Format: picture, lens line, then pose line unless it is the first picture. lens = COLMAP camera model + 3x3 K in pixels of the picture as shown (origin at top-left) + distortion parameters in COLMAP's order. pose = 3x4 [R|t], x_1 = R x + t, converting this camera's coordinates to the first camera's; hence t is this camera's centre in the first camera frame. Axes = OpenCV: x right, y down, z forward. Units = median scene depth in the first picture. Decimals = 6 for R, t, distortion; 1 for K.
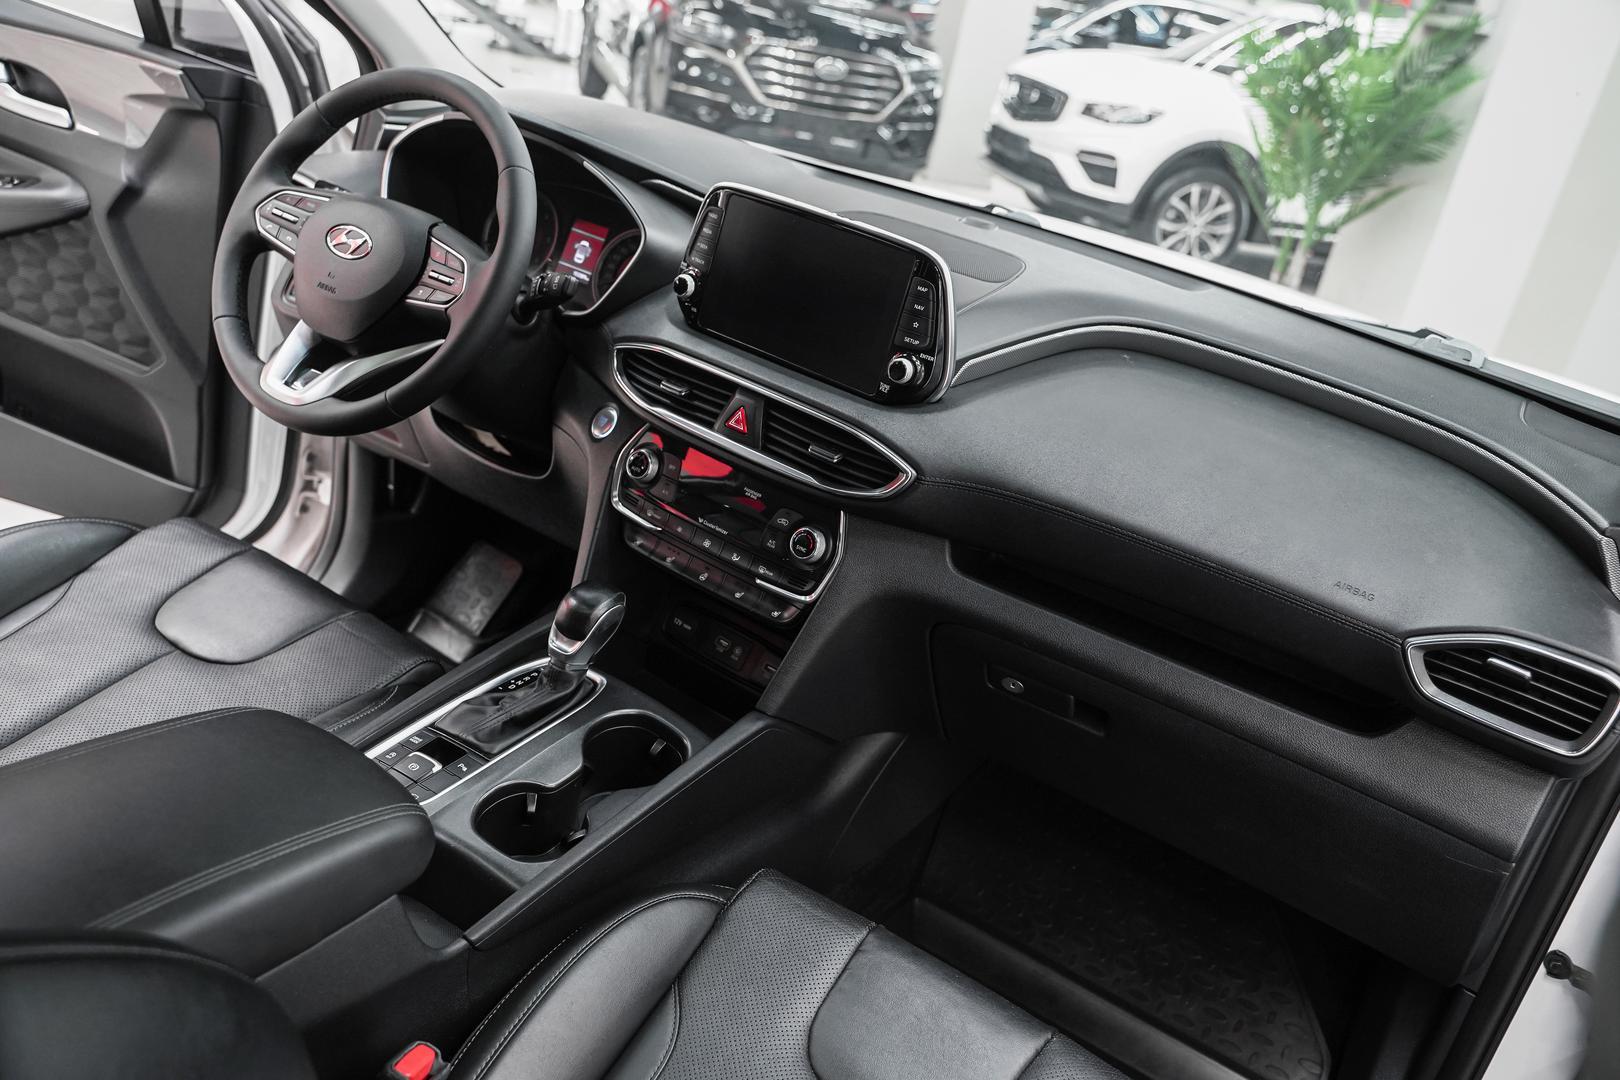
lens RADIAL K [[1300.8, 0, 805.2], [0, 1300.8, 536.0], [0, 0, 1]] dist [-0.009126, 0.007297]
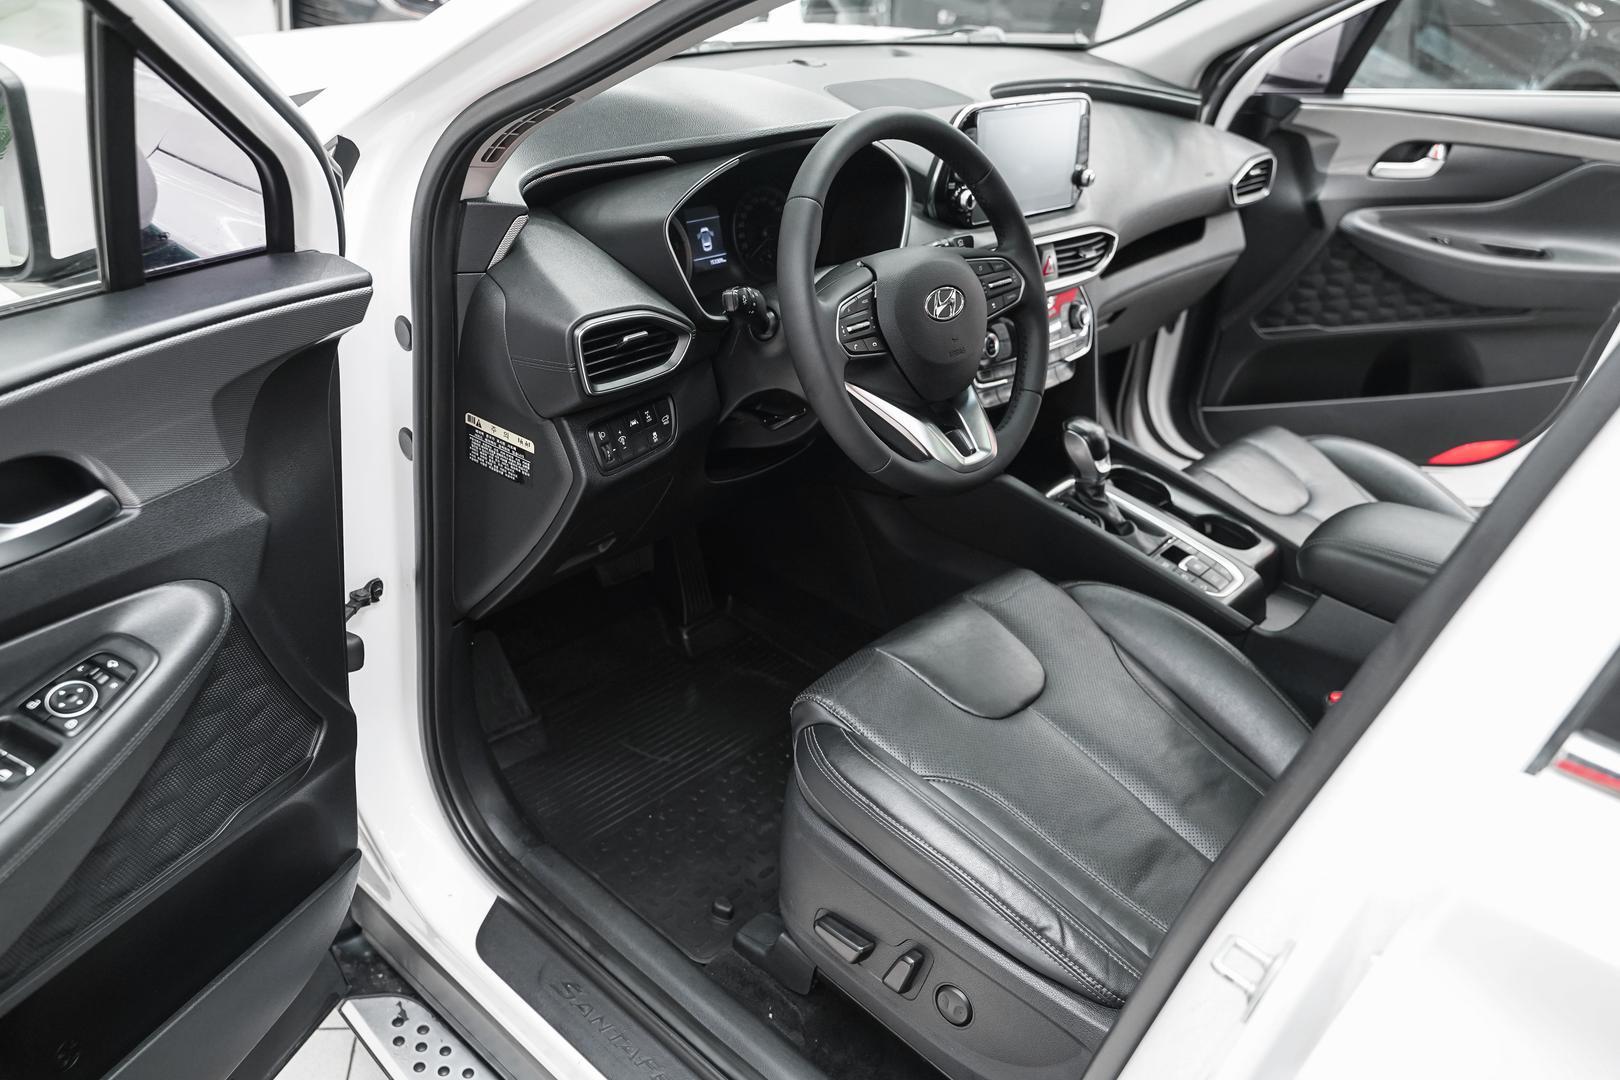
lens RADIAL K [[1300.8, 0, 805.2], [0, 1300.8, 536.0], [0, 0, 1]] dist [-0.009126, 0.007297]
pose [[0.169473, -0.630020, 0.757861, -1.174870], [0.326026, 0.761528, 0.560163, -0.648860], [-0.930046, 0.152150, 0.334461, 0.743638]]
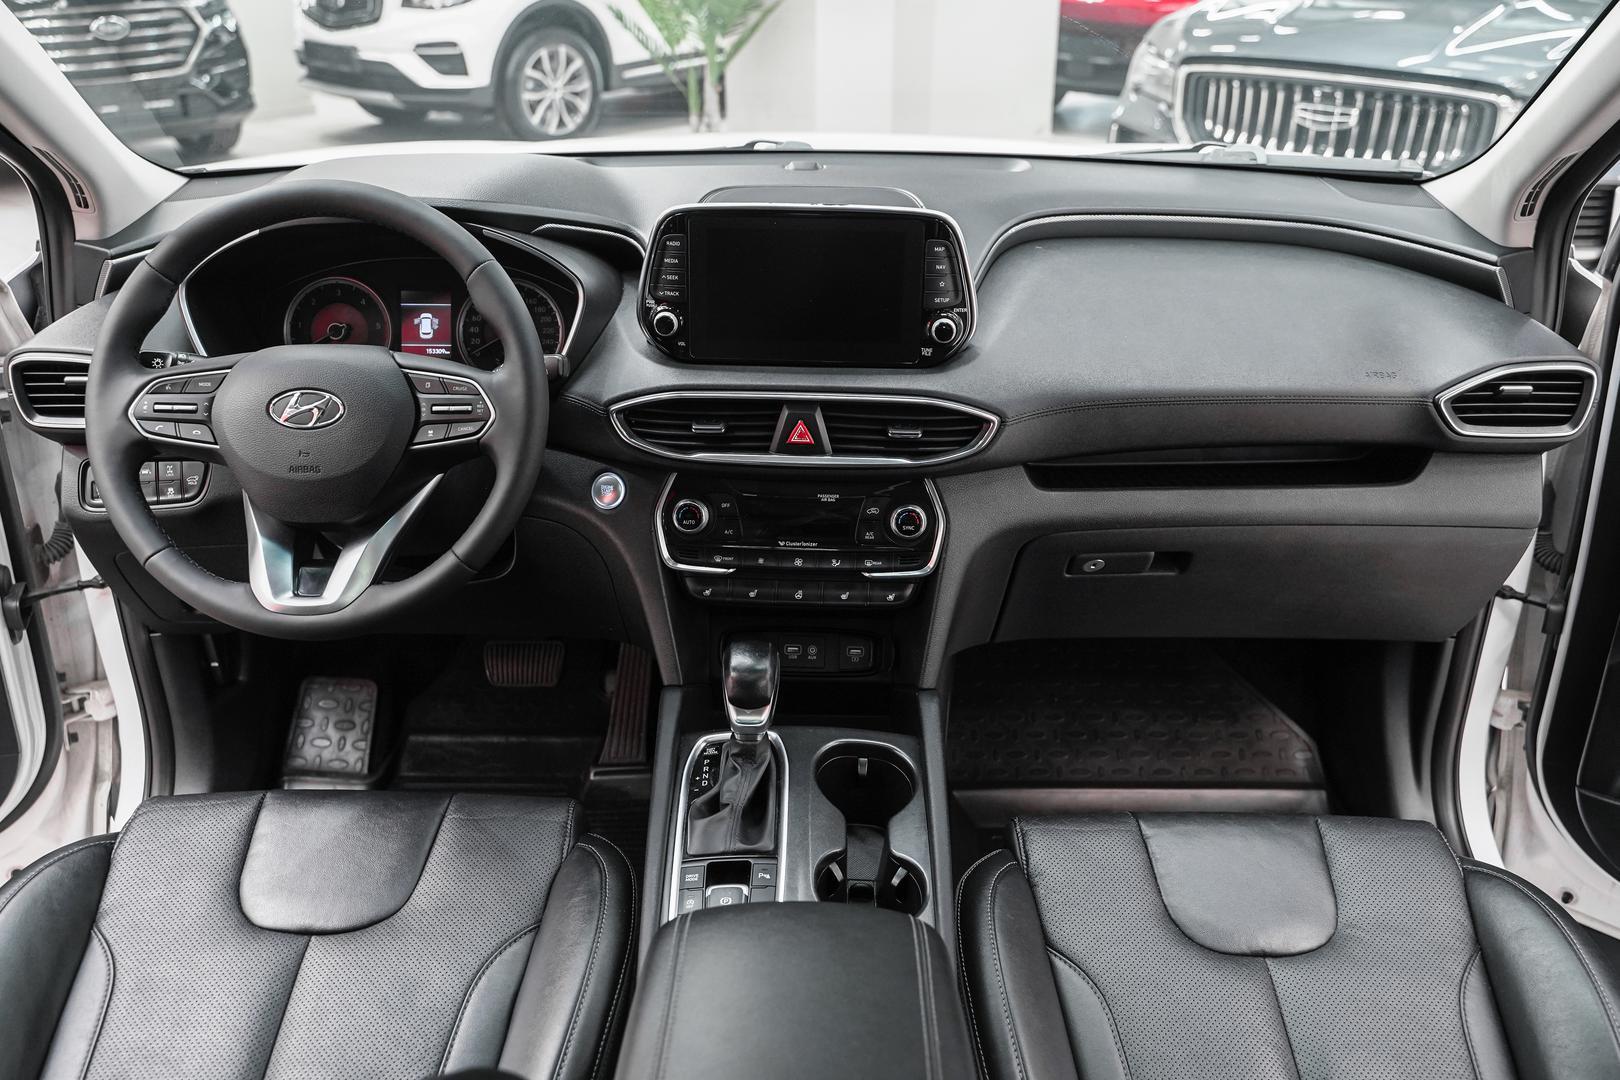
lens RADIAL K [[1323.3, 0, 801.0], [0, 1323.3, 526.5], [0, 0, 1]] dist [-0.013420, -0.009084]
pose [[0.828312, -0.397461, 0.394871, -0.426918], [0.362863, 0.917577, 0.162425, -0.168579], [-0.426883, 0.008745, 0.904265, 0.086658]]
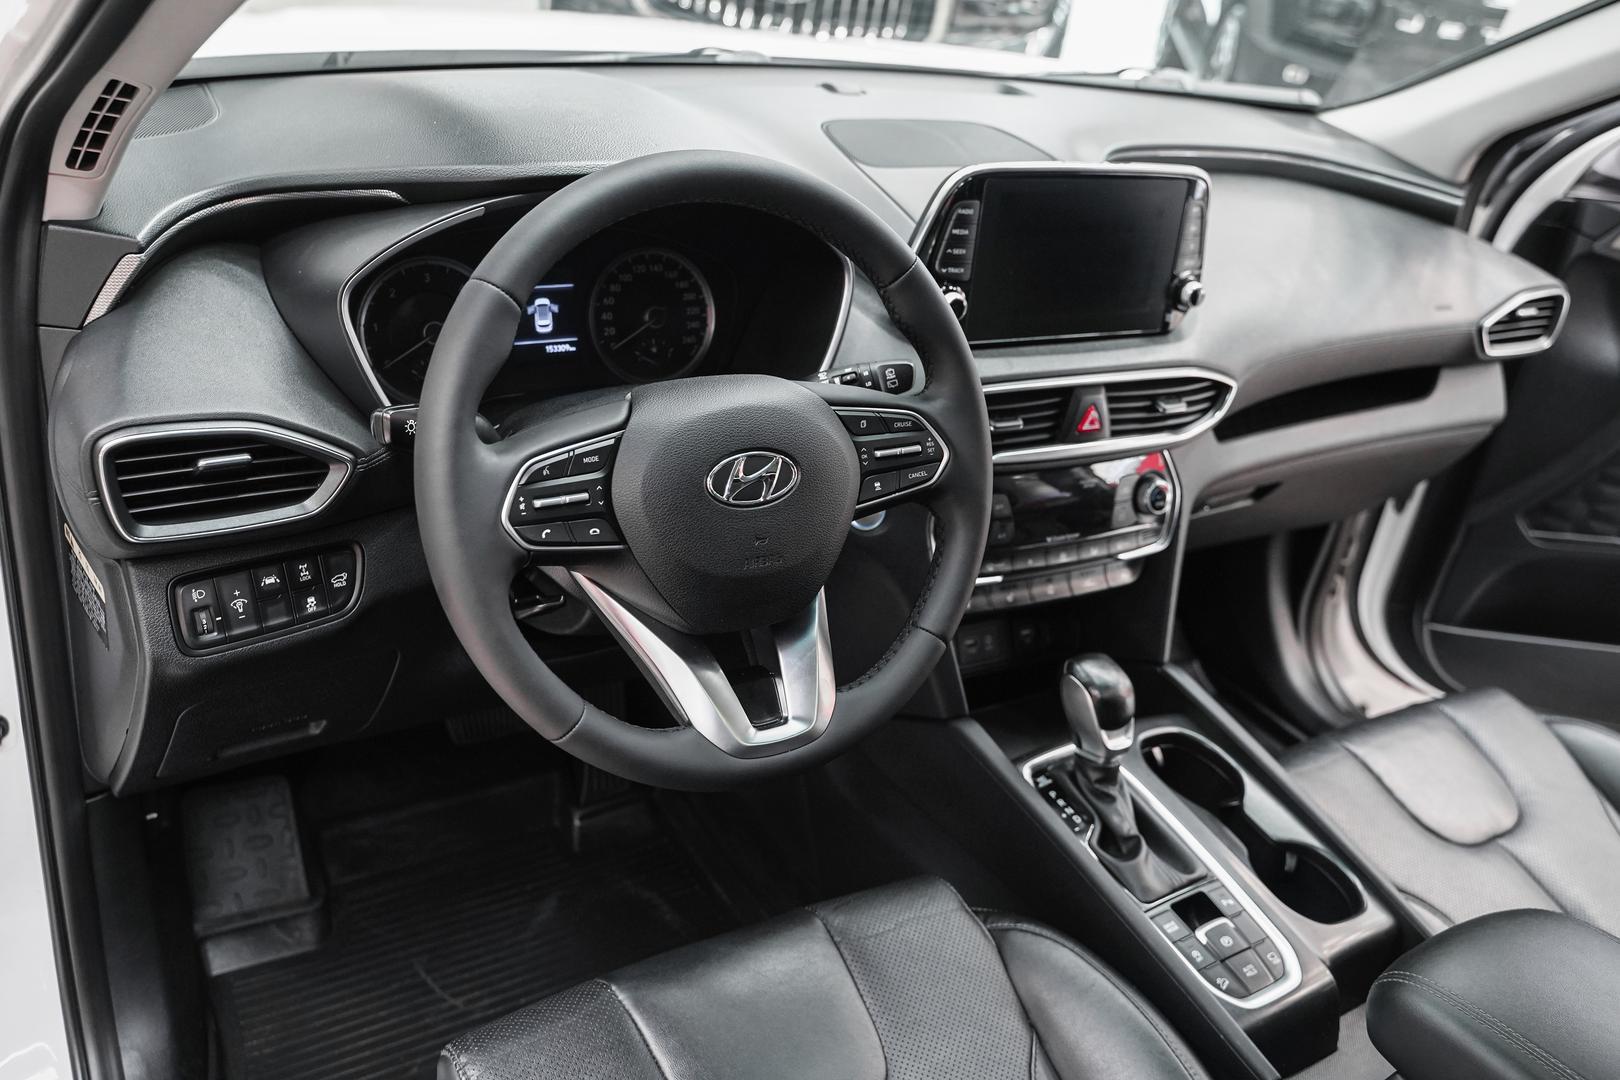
lens RADIAL K [[1344.4, 0, 776.1], [0, 1344.4, 518.7], [0, 0, 1]] dist [-0.014667, 0.006232]
pose [[0.459465, -0.540469, 0.704830, -0.753721], [0.310980, 0.841212, 0.442327, -0.456764], [-0.831976, 0.015954, 0.554583, 0.603491]]
